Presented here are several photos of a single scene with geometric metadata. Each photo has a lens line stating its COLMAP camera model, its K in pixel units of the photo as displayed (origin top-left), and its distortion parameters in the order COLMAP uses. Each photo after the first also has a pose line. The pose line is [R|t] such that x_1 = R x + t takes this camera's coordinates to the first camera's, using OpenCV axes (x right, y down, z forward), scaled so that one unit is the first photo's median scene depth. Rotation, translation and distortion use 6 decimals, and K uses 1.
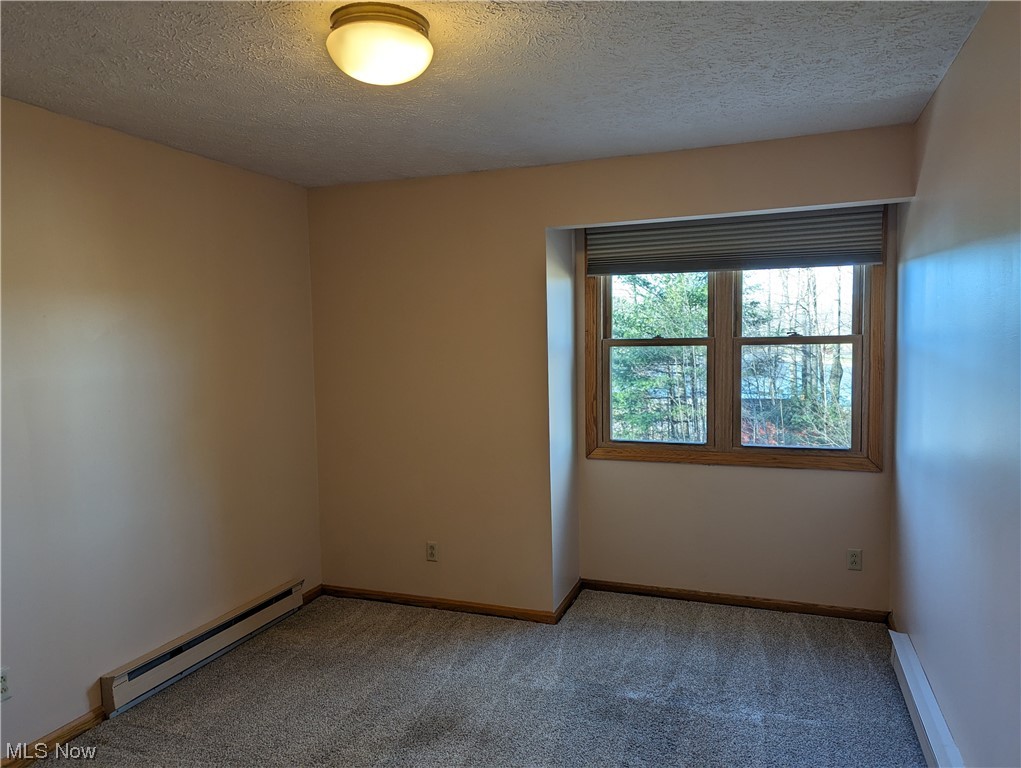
lens RADIAL K [[715.5, 0, 511.9], [0, 715.5, 378.8], [0, 0, 1]] dist [0.044236, -0.003595]
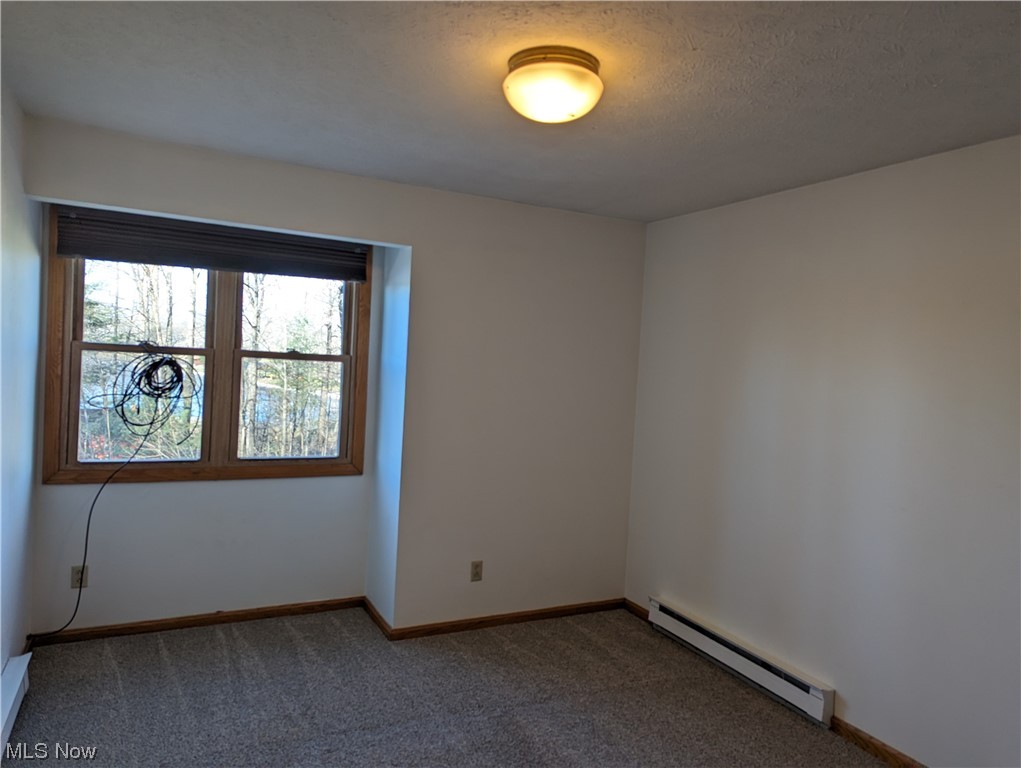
lens RADIAL K [[715.5, 0, 512.9], [0, 715.5, 389.2], [0, 0, 1]] dist [0.044236, -0.003595]
pose [[0.646995, 0.023297, 0.762138, -0.191513], [-0.022820, 0.999677, -0.011186, -0.000945], [-0.762152, -0.010155, 0.647318, 0.068886]]
